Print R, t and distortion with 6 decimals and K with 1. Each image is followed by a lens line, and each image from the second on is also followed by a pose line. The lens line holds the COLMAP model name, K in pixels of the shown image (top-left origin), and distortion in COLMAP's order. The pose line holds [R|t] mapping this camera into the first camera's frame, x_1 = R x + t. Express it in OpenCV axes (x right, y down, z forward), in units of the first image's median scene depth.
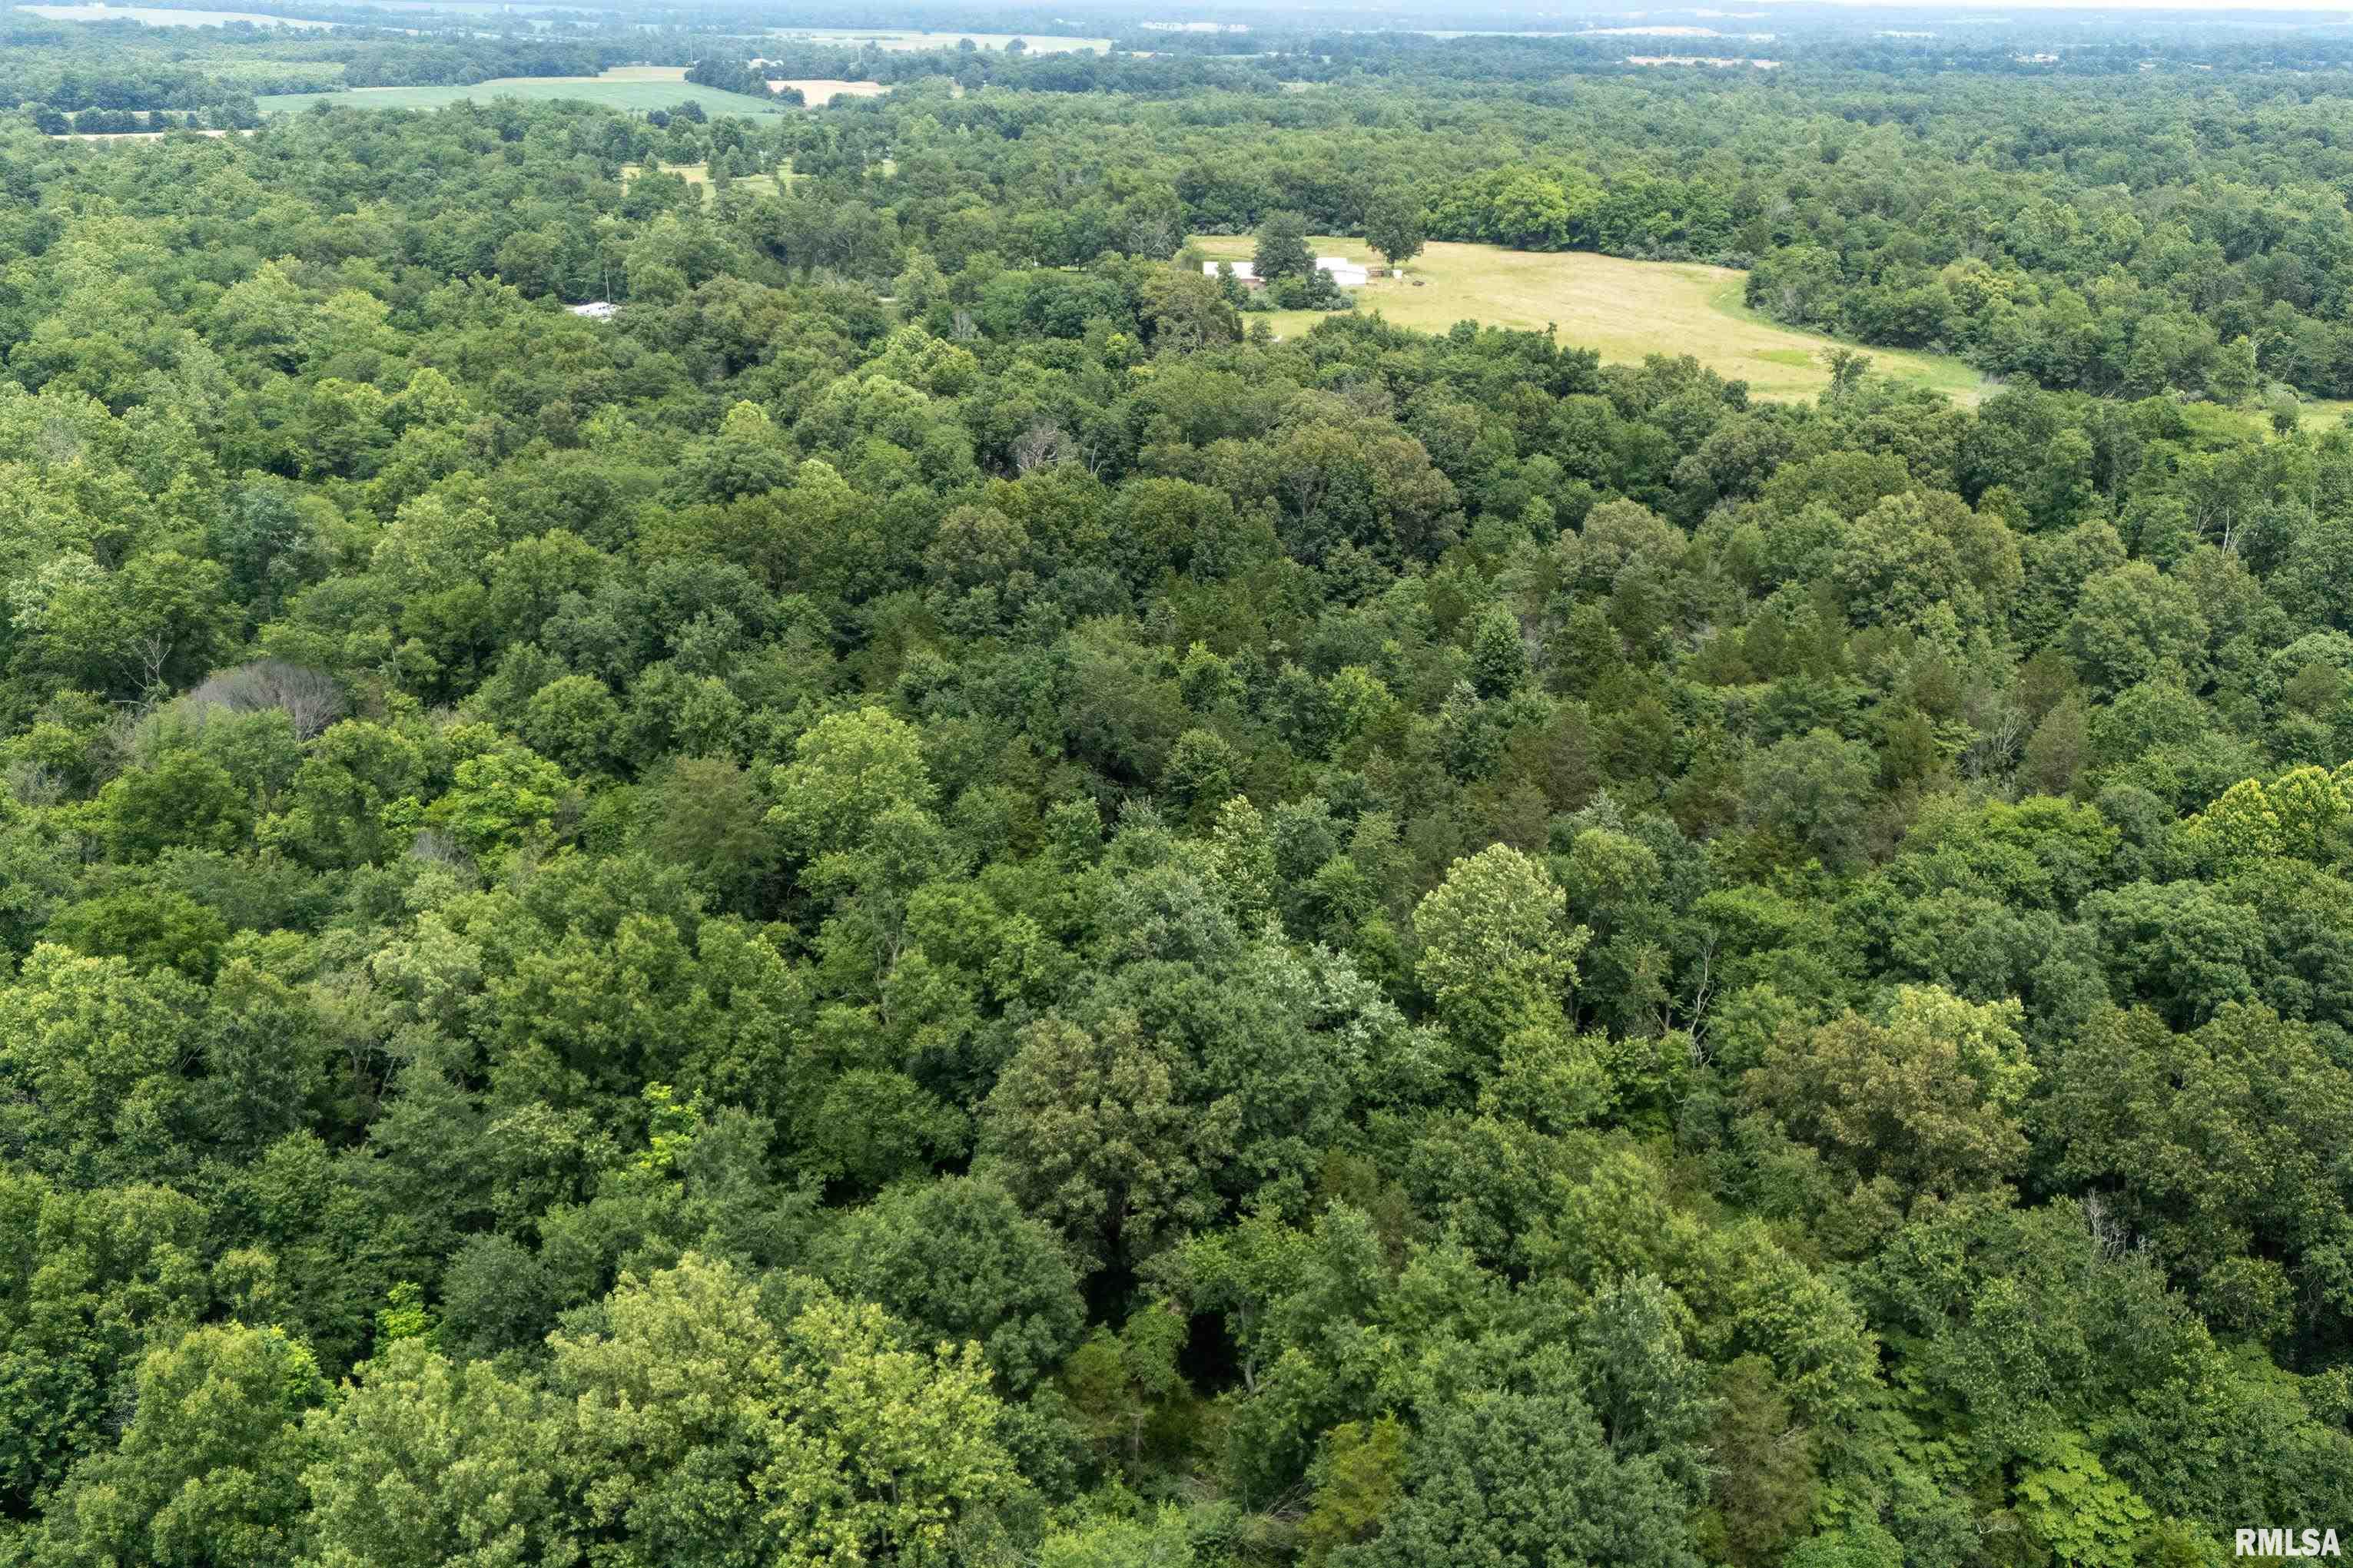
lens RADIAL K [[2048.4, 0, 1168.7], [0, 2048.4, 790.1], [0, 0, 1]] dist [0.111140, -0.131394]
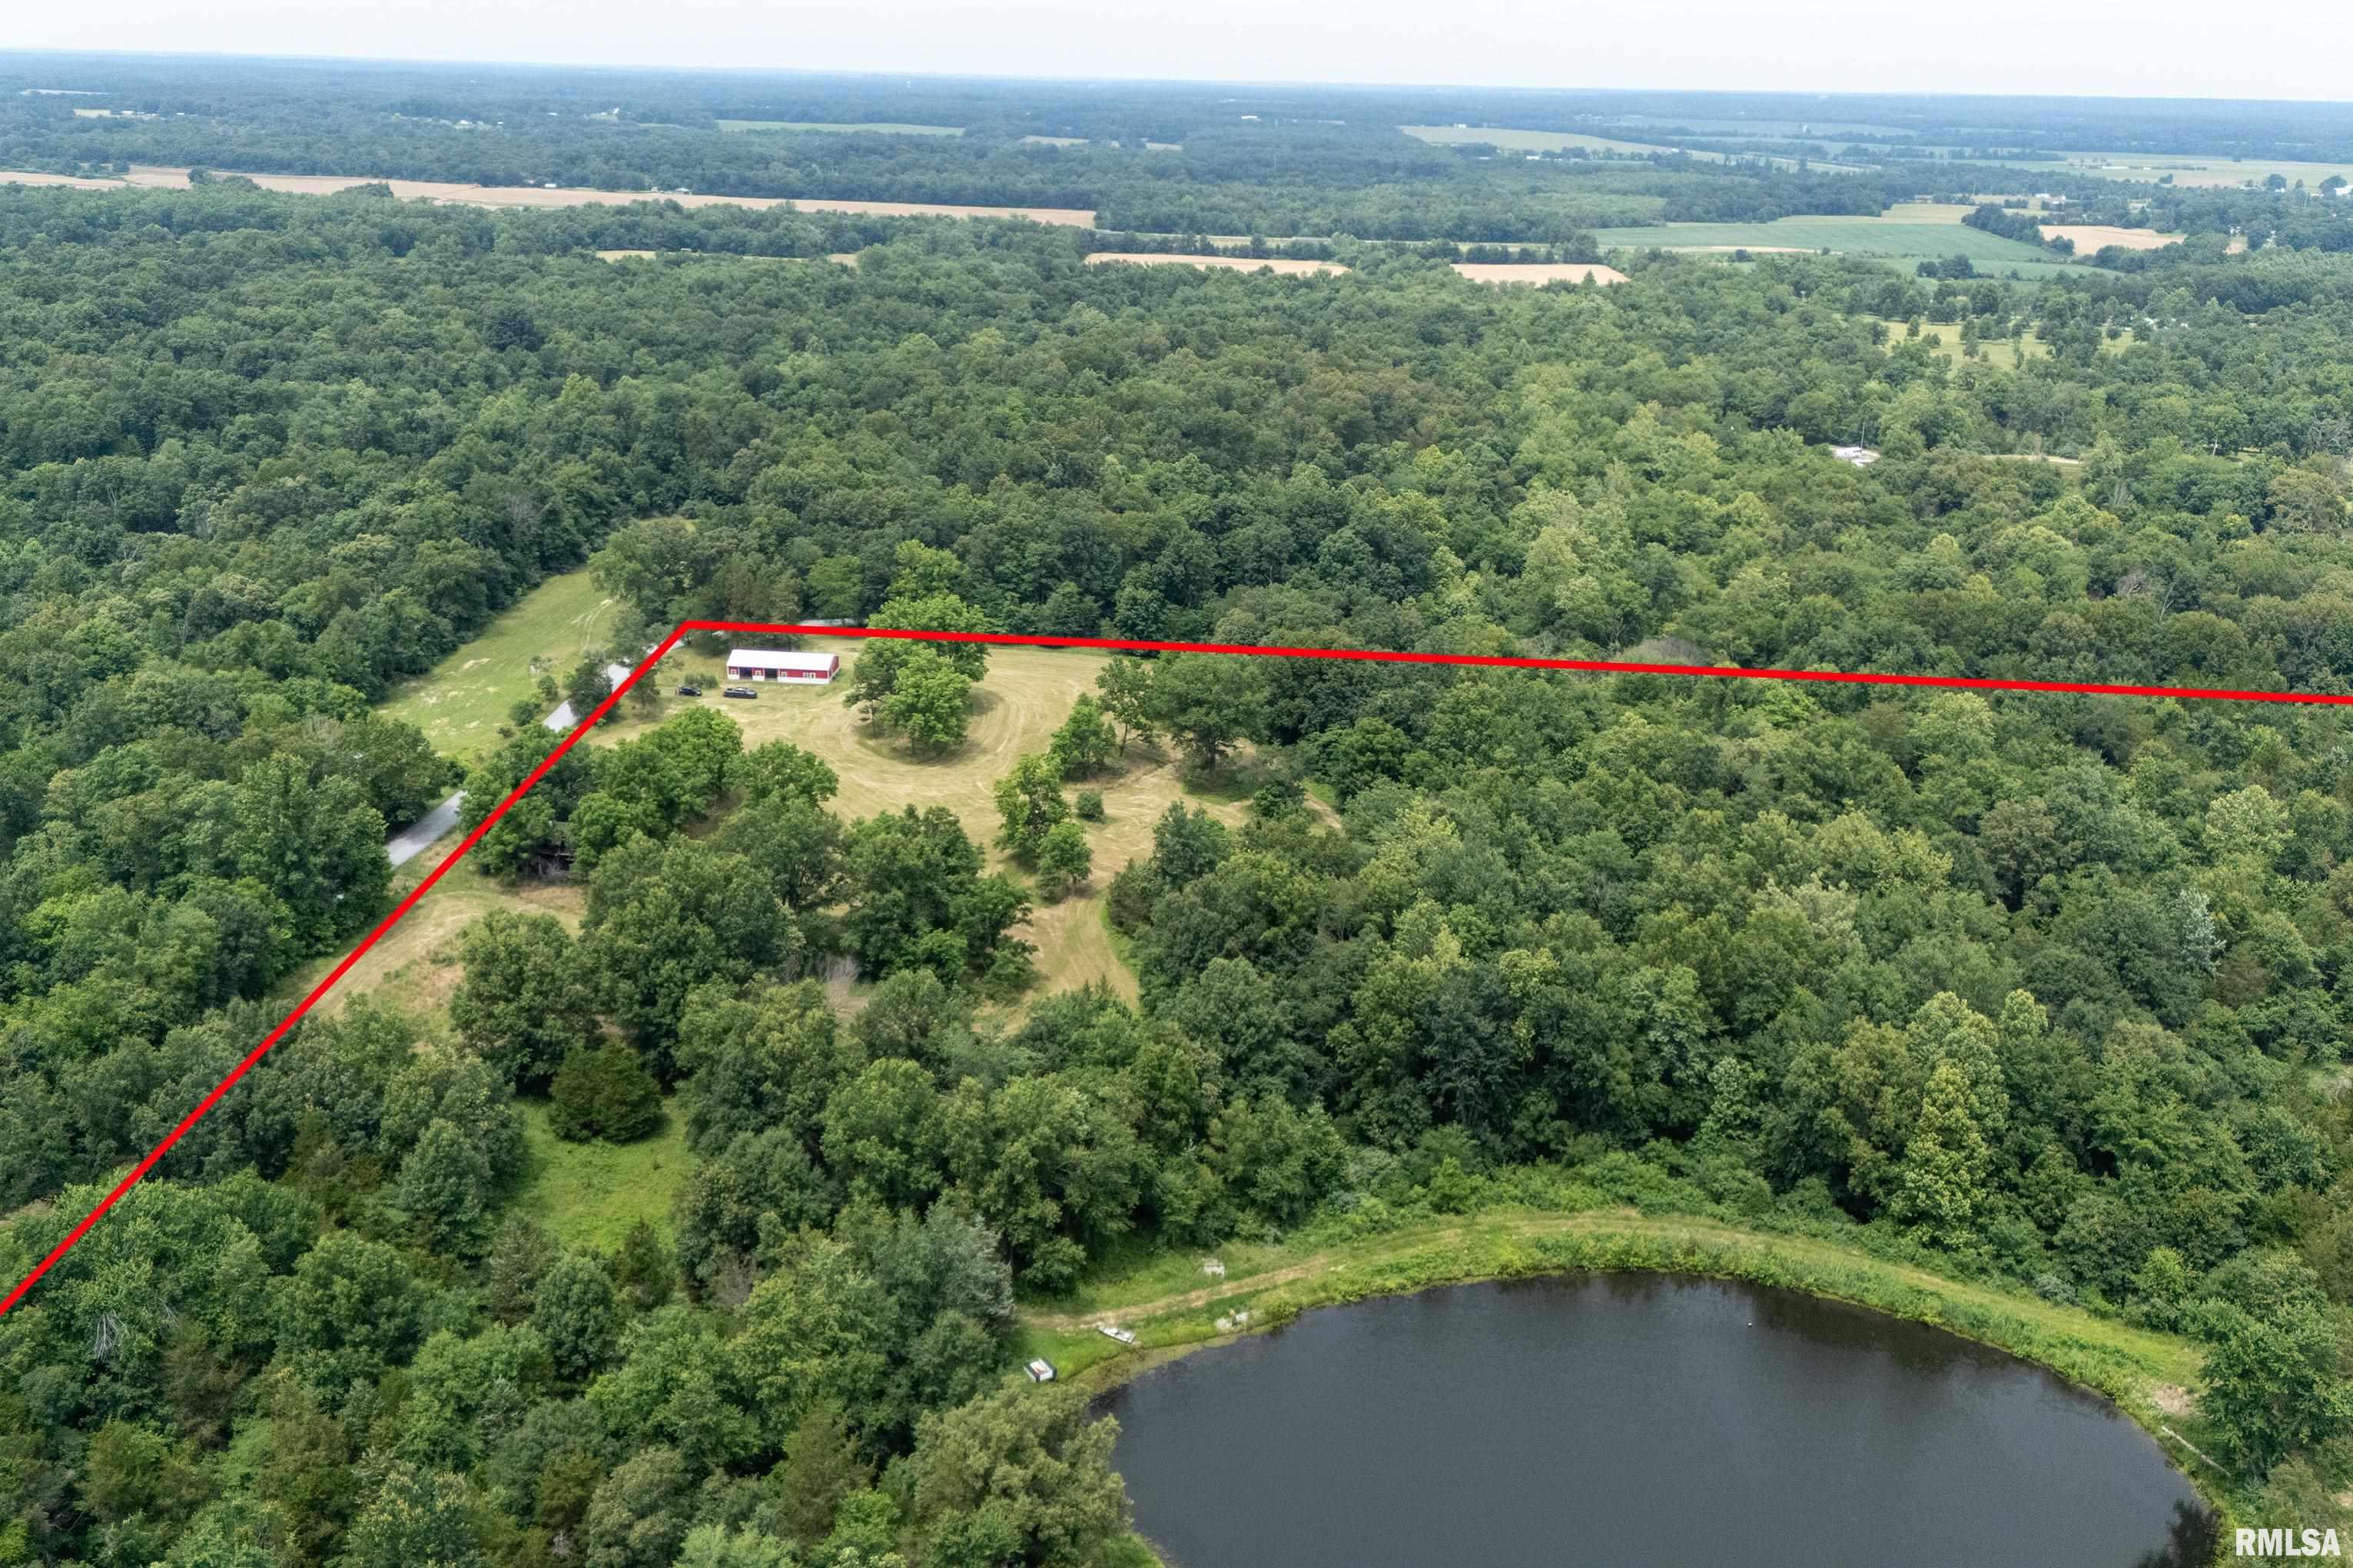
lens RADIAL K [[2048.4, 0, 1197.1], [0, 2048.4, 781.6], [0, 0, 1]] dist [0.111140, -0.131394]
pose [[0.848017, 0.182764, -0.497458, 0.118023], [-0.206128, 0.978491, 0.008107, 0.089734], [0.488240, 0.095666, 0.867450, -0.561073]]
